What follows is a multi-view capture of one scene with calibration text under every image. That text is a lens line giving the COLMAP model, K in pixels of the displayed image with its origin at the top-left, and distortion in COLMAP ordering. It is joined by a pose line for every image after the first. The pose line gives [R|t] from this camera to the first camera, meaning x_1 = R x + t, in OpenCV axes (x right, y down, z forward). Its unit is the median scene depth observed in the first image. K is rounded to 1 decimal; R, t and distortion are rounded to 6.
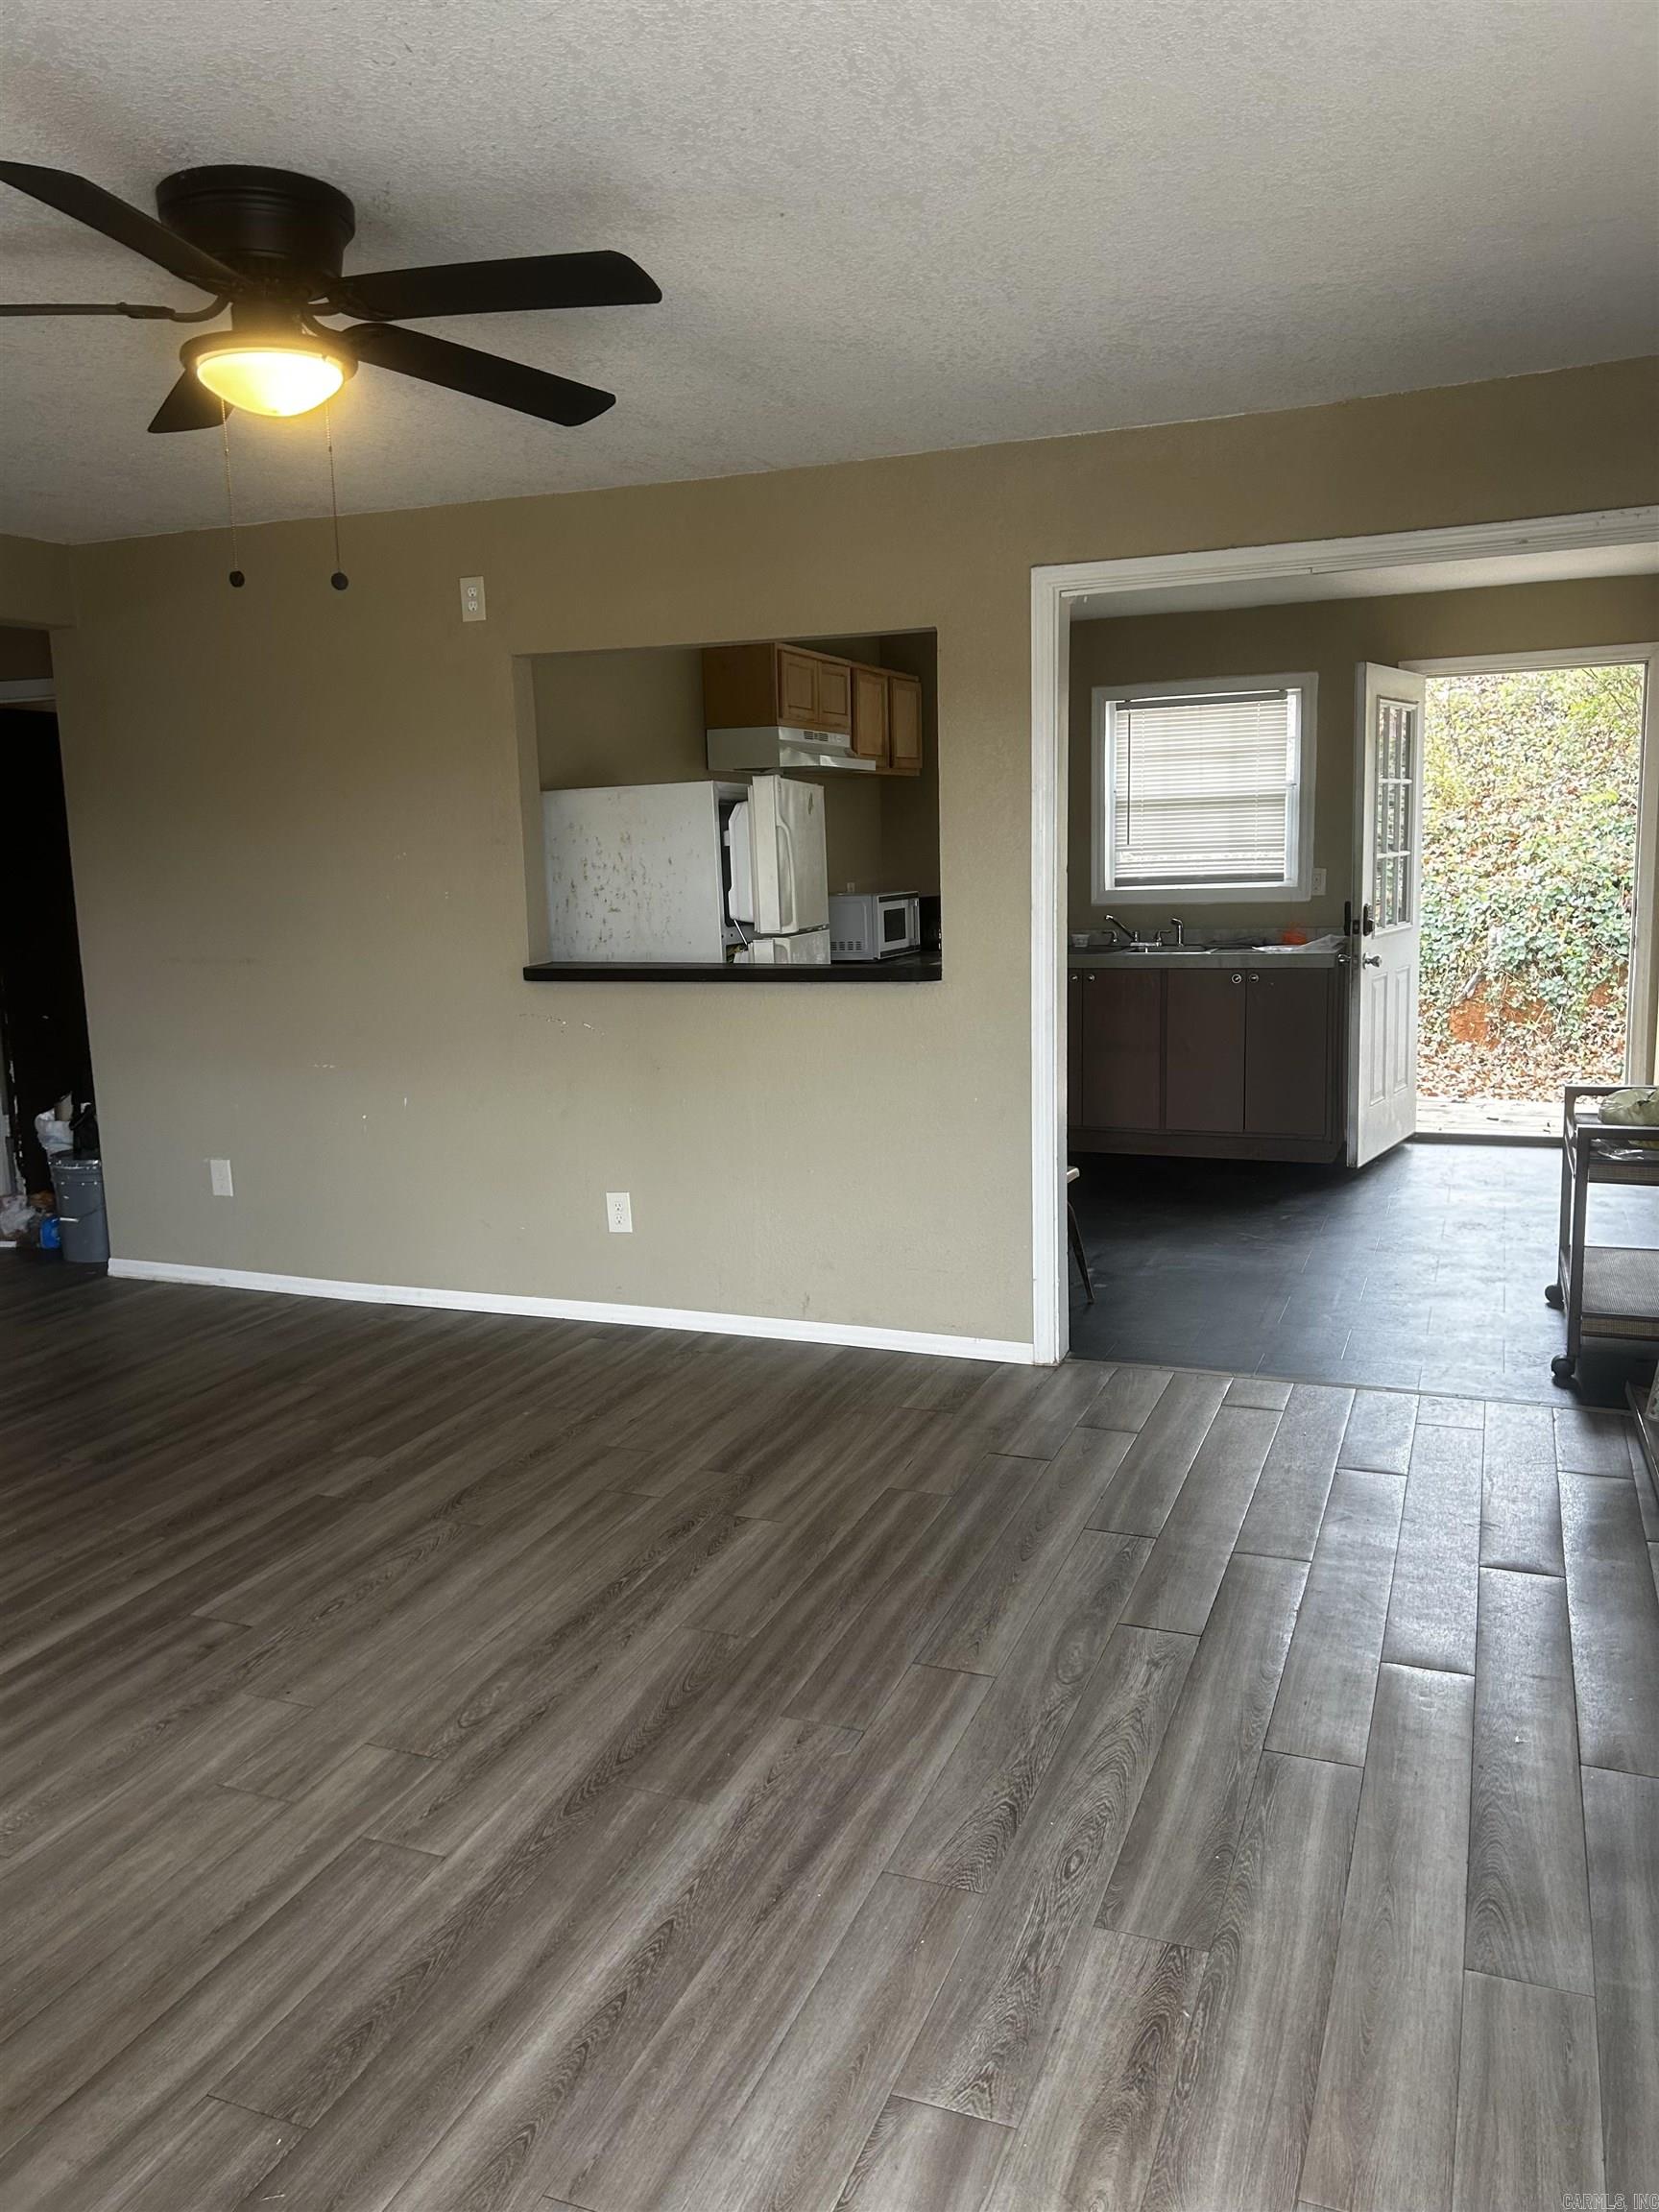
lens RADIAL K [[1667.9, 0, 837.2], [0, 1667.9, 1082.4], [0, 0, 1]] dist [0.062117, -0.068722]
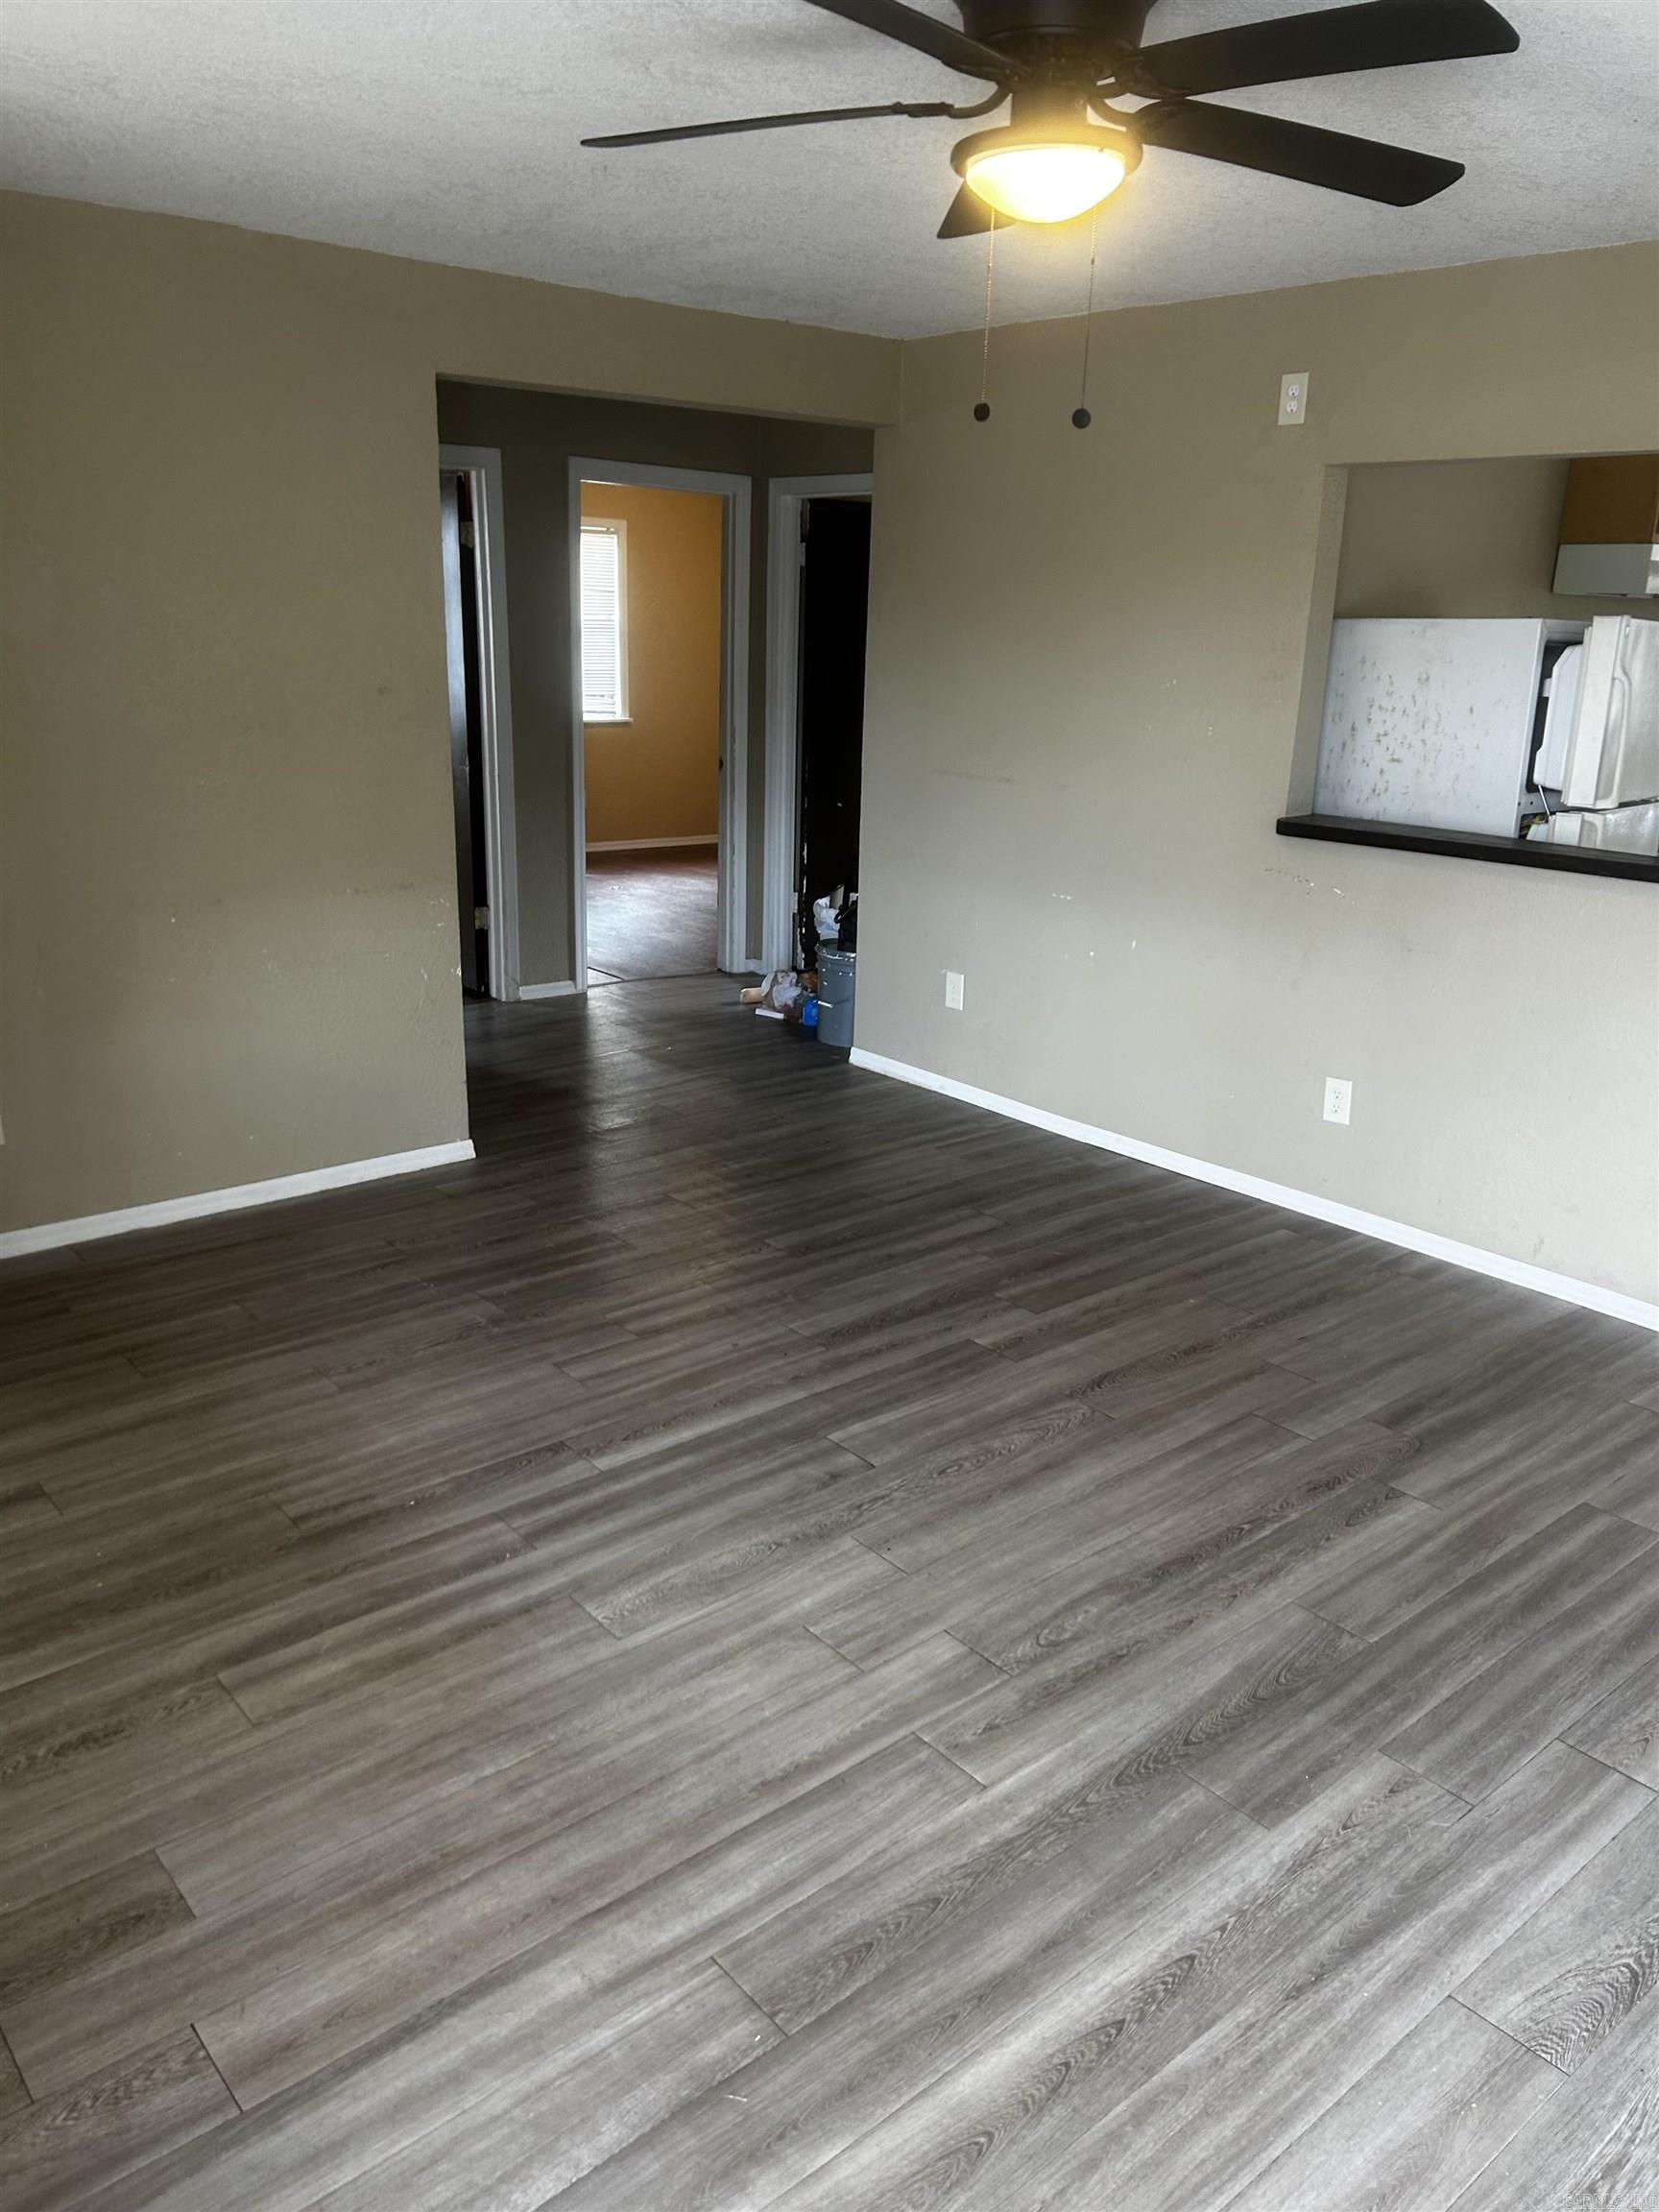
lens RADIAL K [[1667.9, 0, 842.7], [0, 1667.9, 1079.0], [0, 0, 1]] dist [0.062117, -0.068722]
pose [[0.886718, 0.177257, -0.426979, 0.025627], [-0.123030, 0.980748, 0.151650, -0.054663], [0.445640, -0.081939, 0.891454, 0.089759]]
